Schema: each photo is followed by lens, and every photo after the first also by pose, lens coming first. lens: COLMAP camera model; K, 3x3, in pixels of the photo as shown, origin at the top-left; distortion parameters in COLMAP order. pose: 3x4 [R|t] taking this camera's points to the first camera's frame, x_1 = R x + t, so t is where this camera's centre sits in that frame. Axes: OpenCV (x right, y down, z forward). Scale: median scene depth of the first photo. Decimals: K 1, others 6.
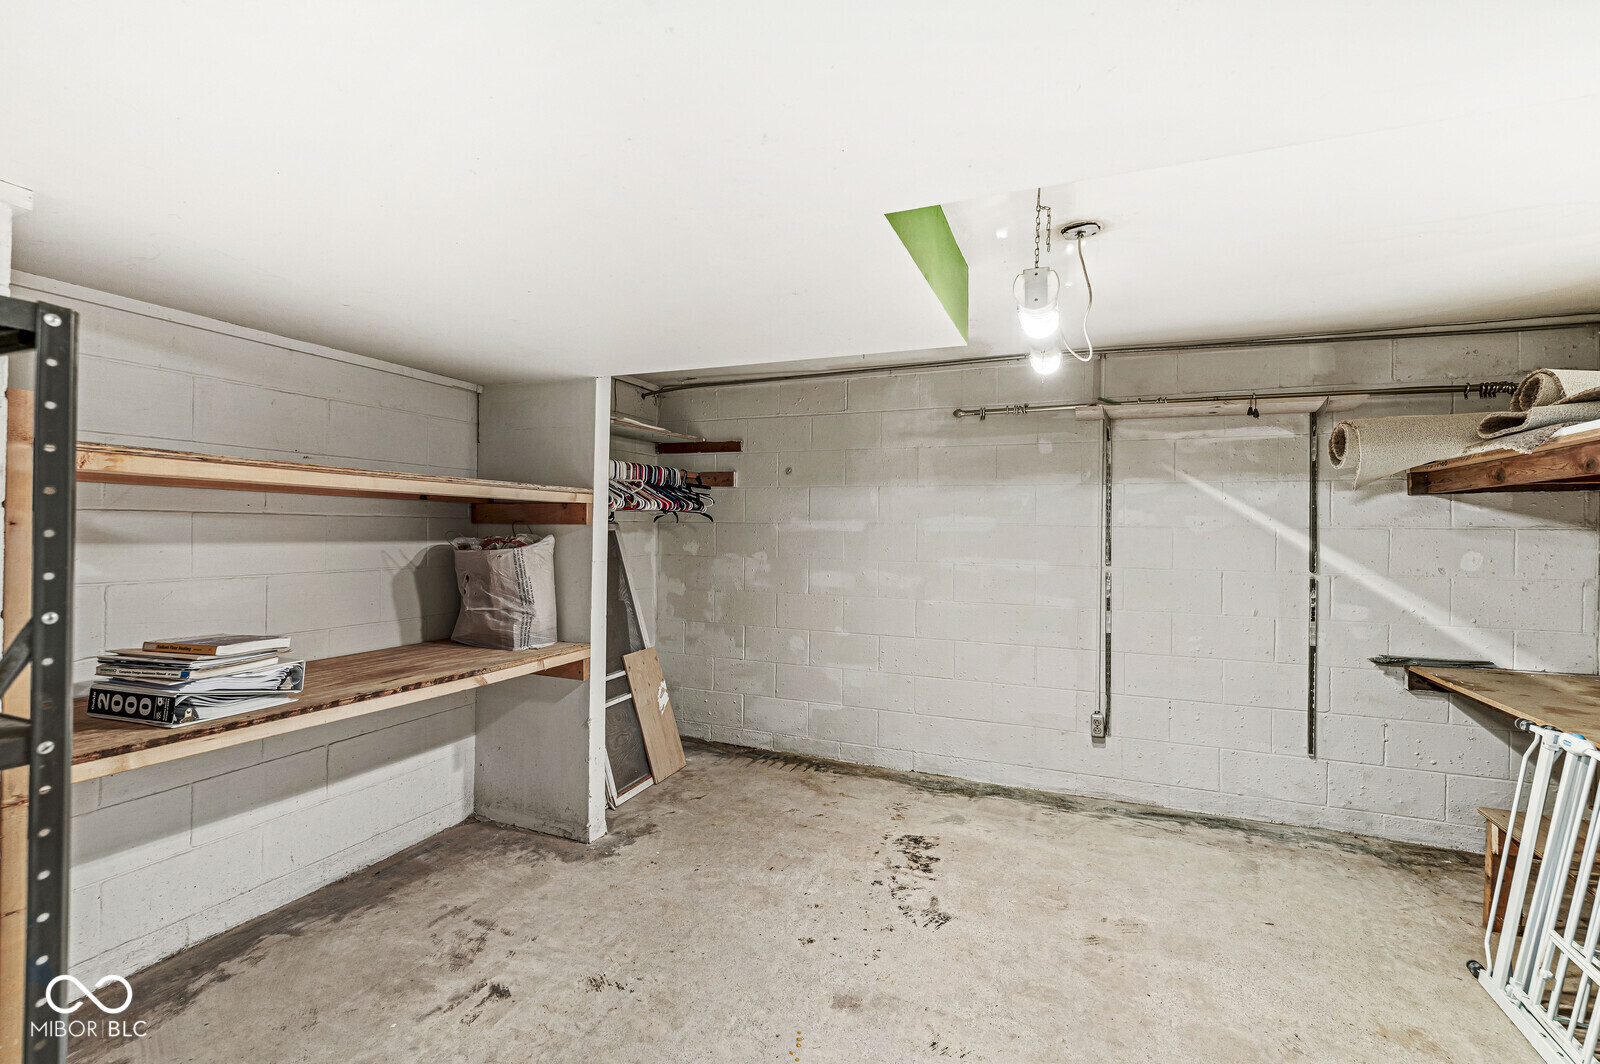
lens RADIAL K [[694.8, 0, 813.1], [0, 694.8, 528.6], [0, 0, 1]] dist [0.002992, -0.001146]
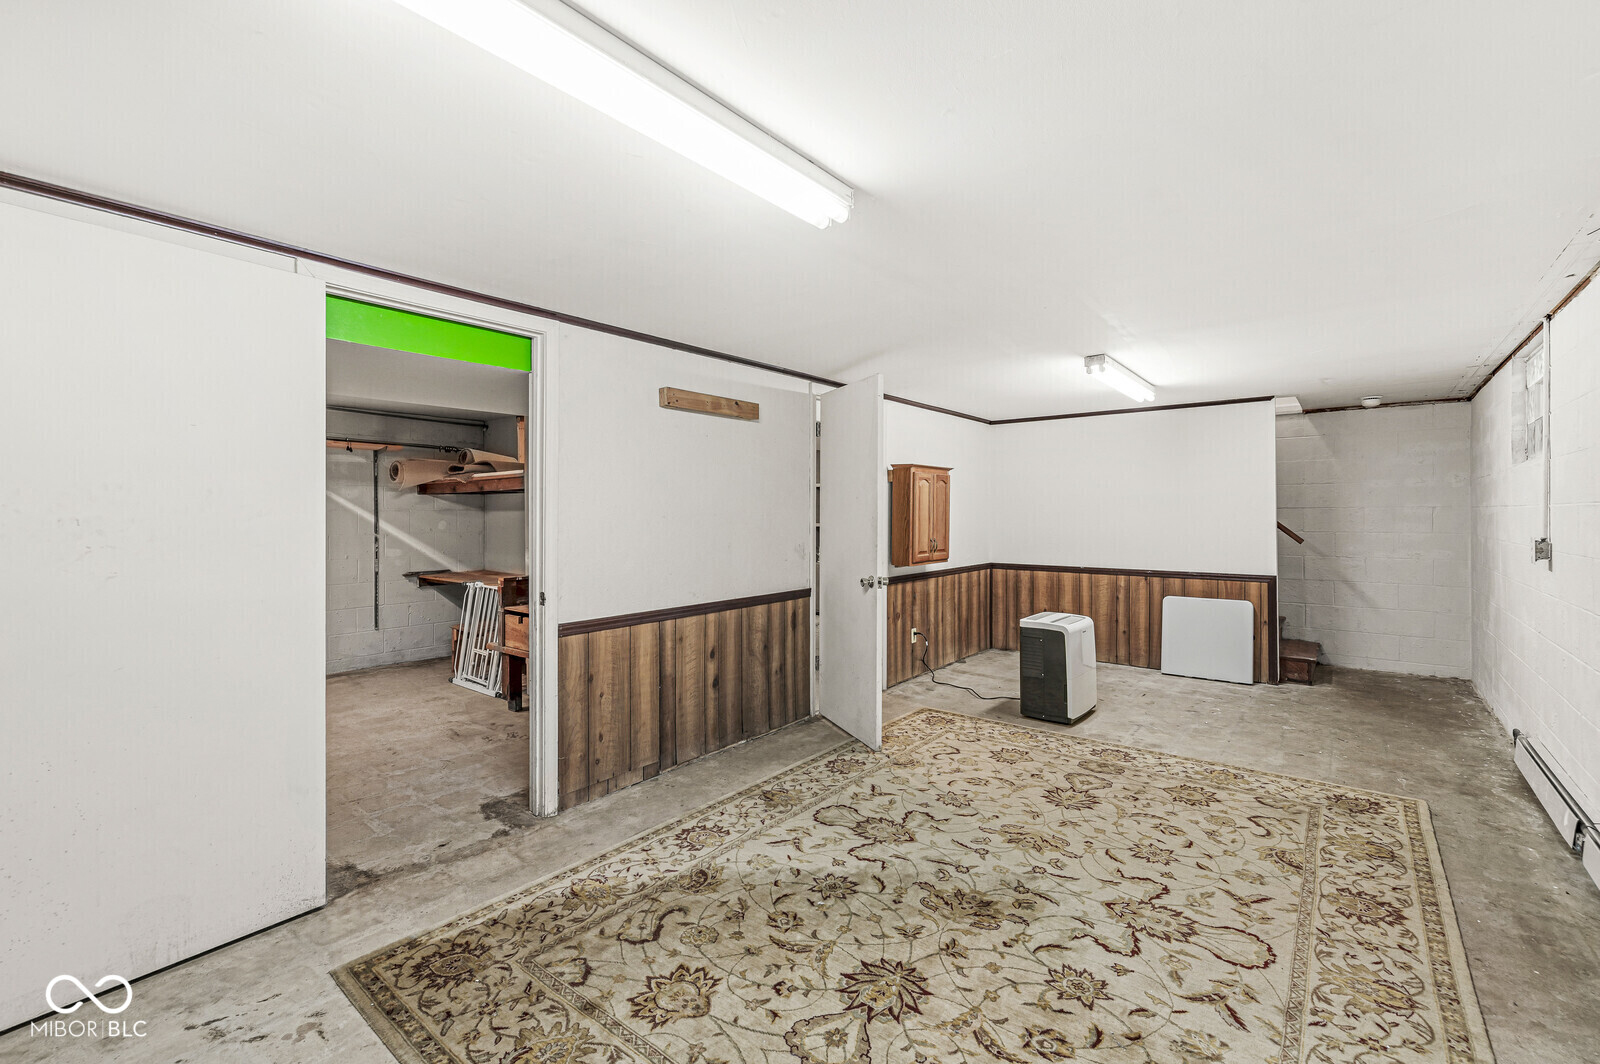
lens RADIAL K [[694.8, 0, 808.7], [0, 694.8, 519.3], [0, 0, 1]] dist [0.002992, -0.001146]
pose [[0.286240, -0.014850, 0.958043, -0.805664], [0.000538, 0.999882, 0.015338, -0.005177], [-0.958158, -0.003875, 0.286214, -0.718720]]
